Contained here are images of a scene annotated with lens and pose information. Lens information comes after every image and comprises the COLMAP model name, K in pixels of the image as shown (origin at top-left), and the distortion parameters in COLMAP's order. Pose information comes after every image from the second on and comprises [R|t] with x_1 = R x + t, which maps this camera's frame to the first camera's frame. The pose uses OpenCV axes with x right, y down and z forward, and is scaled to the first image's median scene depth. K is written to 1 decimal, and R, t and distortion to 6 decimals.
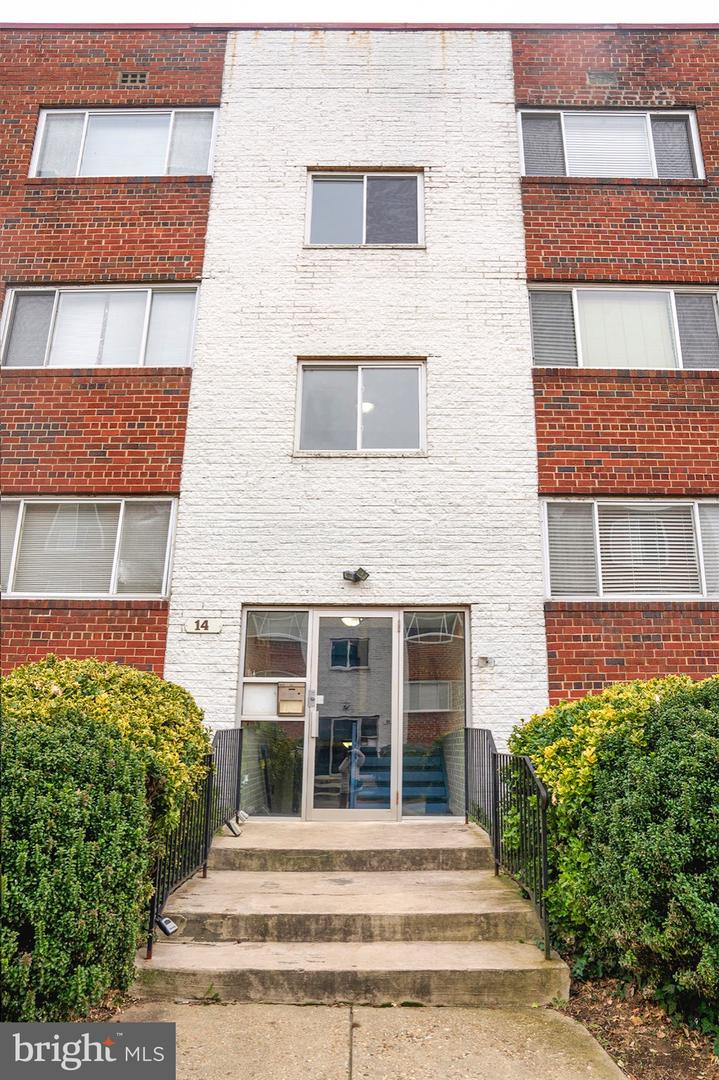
lens RADIAL K [[776.5, 0, 397.4], [0, 776.5, 482.4], [0, 0, 1]] dist [-0.032889, 0.017530]
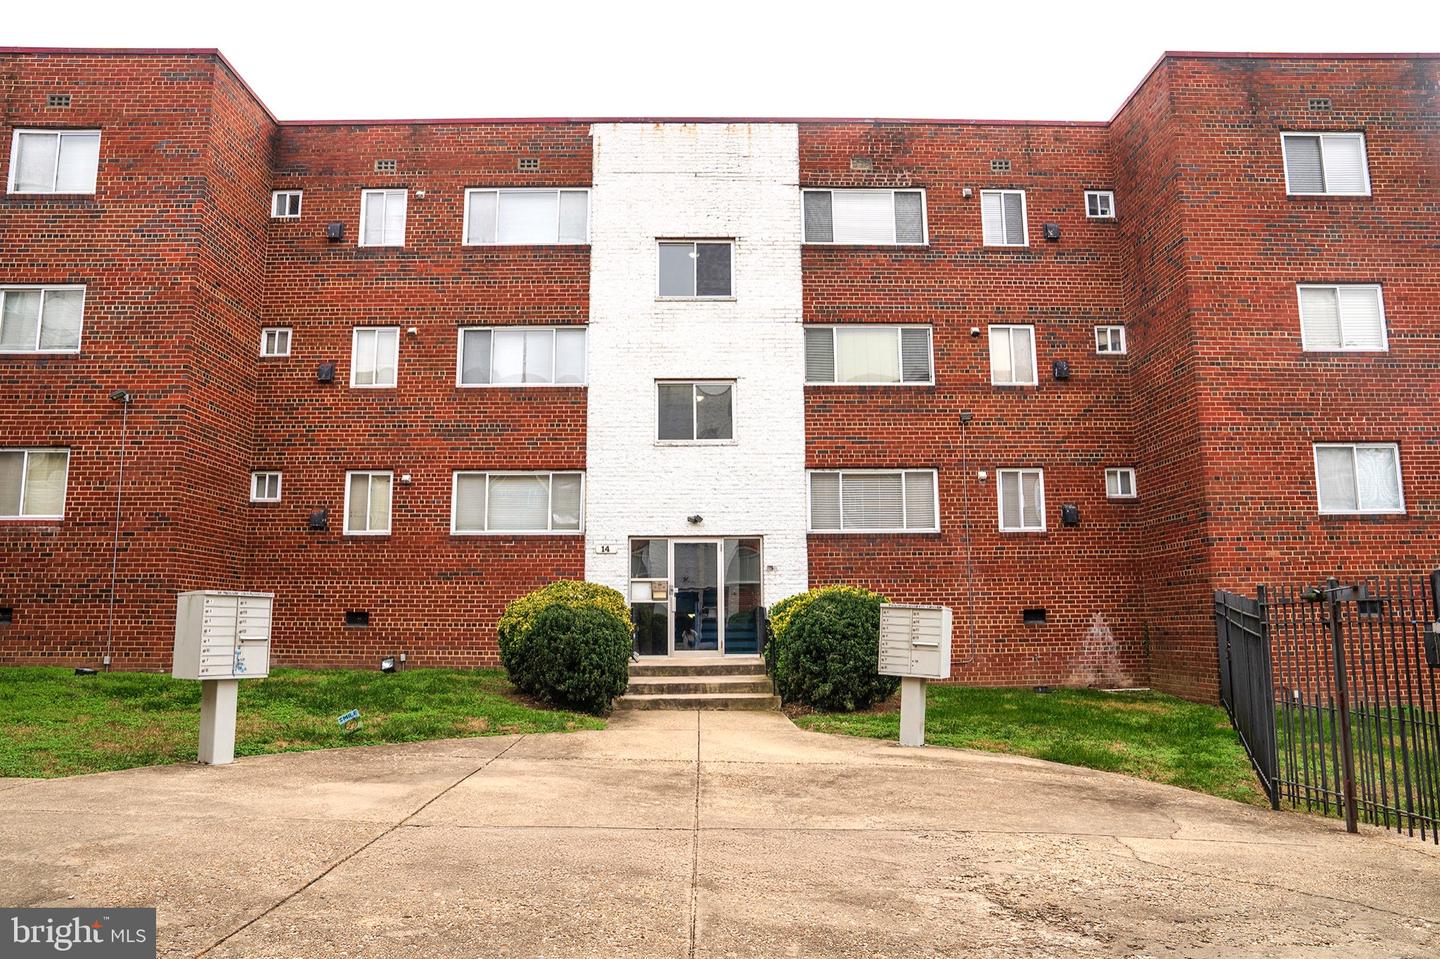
lens RADIAL K [[980.1, 0, 722.9], [0, 980.1, 478.8], [0, 0, 1]] dist [-0.012889, -0.002168]
pose [[0.999771, -0.011253, -0.018208, 0.042539], [0.014481, 0.982012, 0.188261, -0.334156], [0.015762, -0.188481, 0.981950, -0.979722]]
